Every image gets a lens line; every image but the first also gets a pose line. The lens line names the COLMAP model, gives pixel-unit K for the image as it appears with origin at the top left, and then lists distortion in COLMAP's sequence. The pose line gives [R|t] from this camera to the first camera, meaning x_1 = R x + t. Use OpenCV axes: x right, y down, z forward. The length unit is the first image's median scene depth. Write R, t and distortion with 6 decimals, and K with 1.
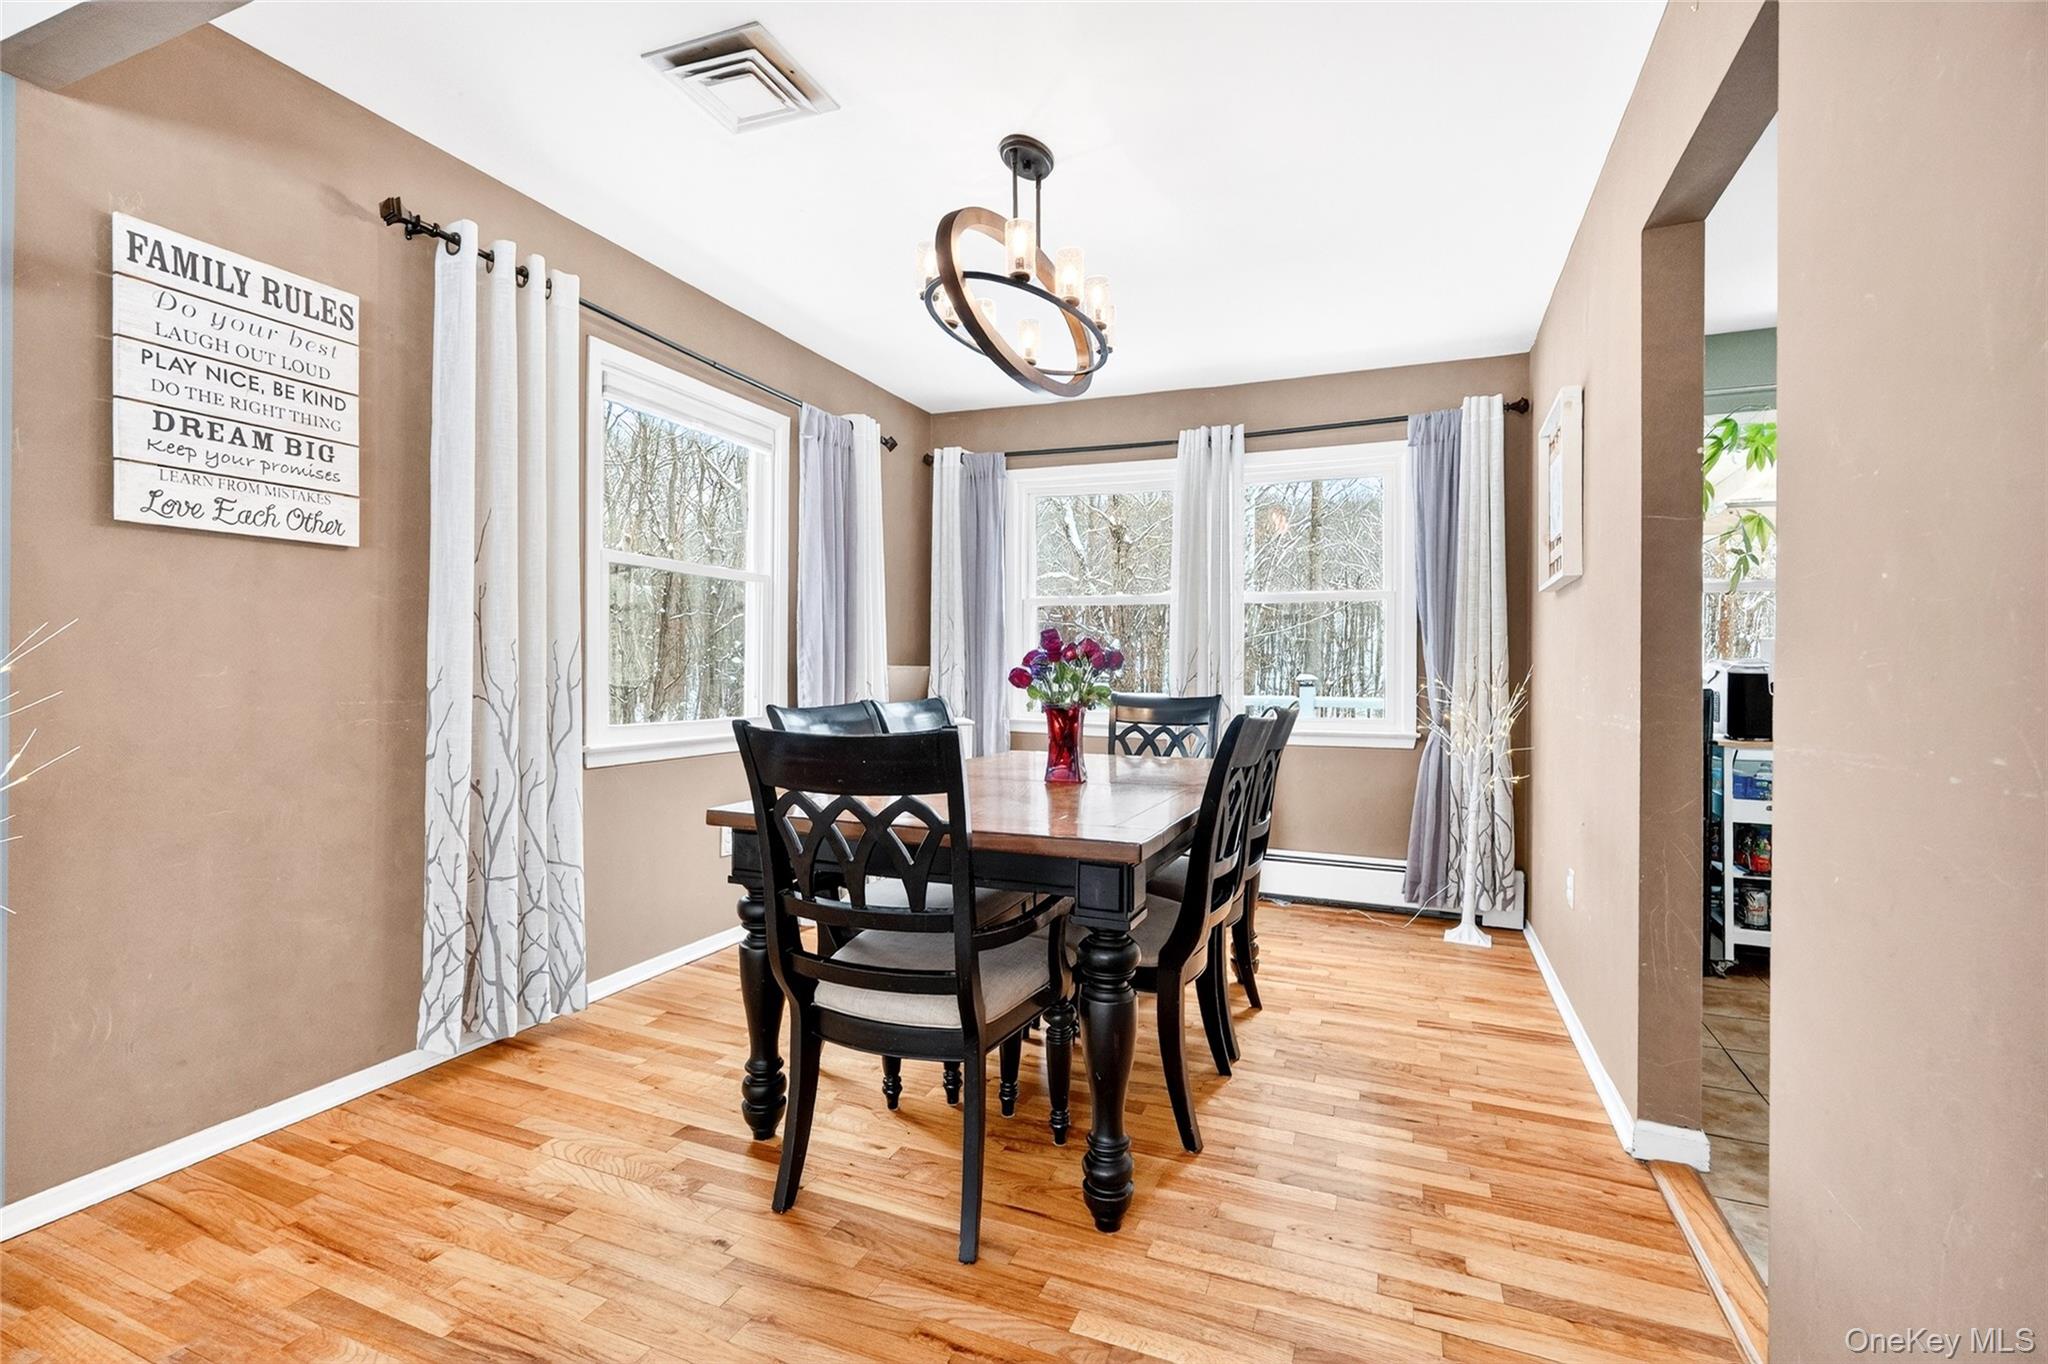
lens RADIAL K [[912.9, 0, 1032.5], [0, 912.9, 654.2], [0, 0, 1]] dist [-0.004090, 0.000259]
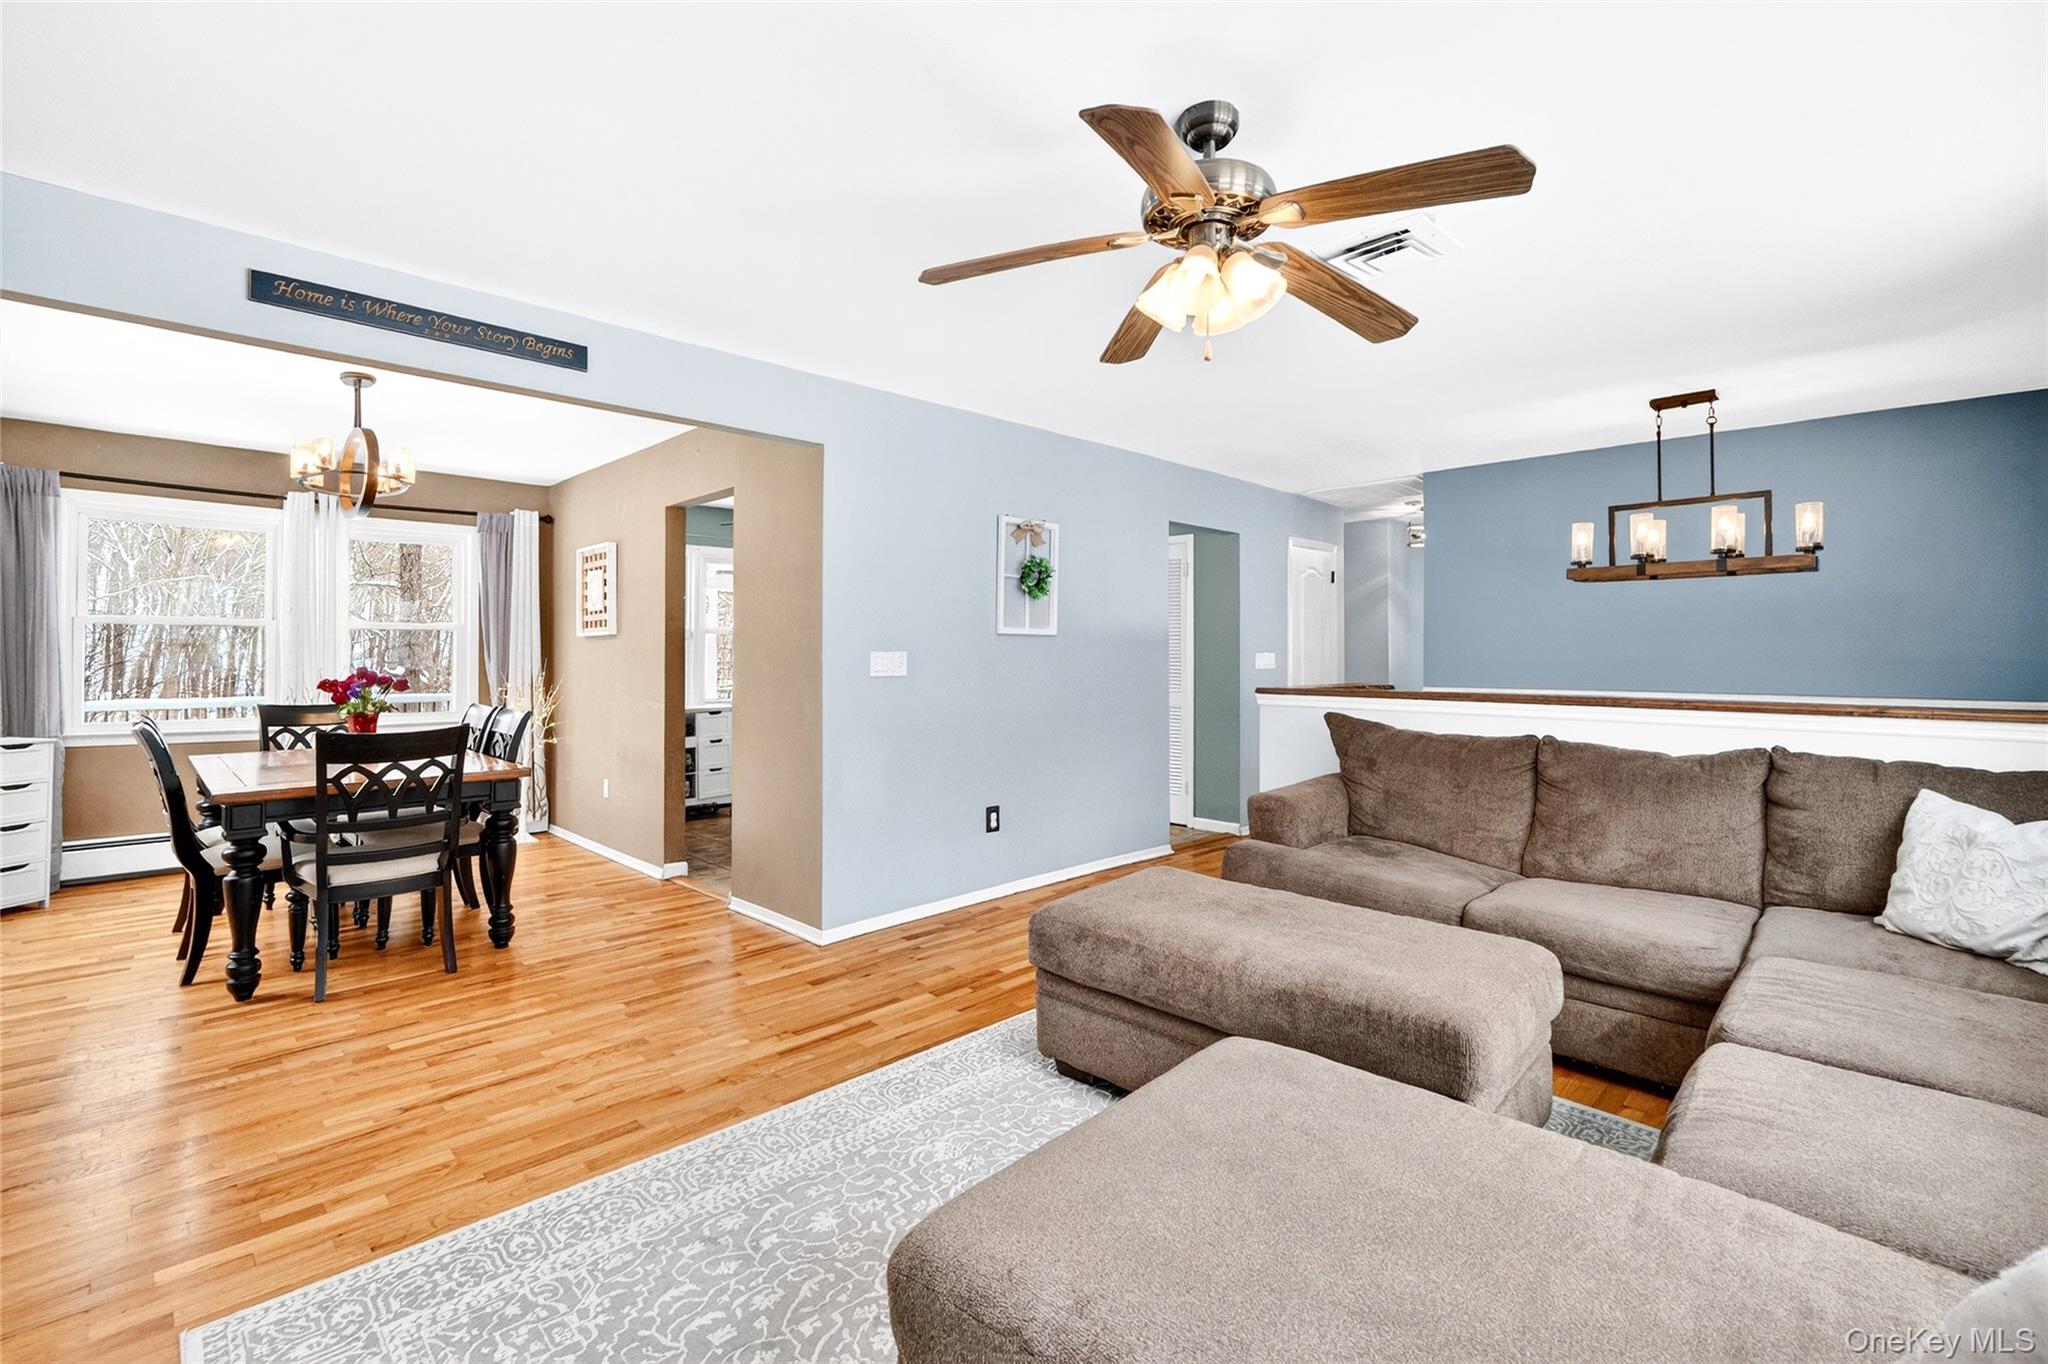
lens RADIAL K [[912.9, 0, 1032.5], [0, 912.9, 654.2], [0, 0, 1]] dist [-0.004090, 0.000259]
pose [[0.386623, -0.006206, 0.922217, -1.145324], [-0.013662, 0.999829, 0.012456, -0.097781], [-0.922137, -0.017415, 0.386472, -0.813552]]
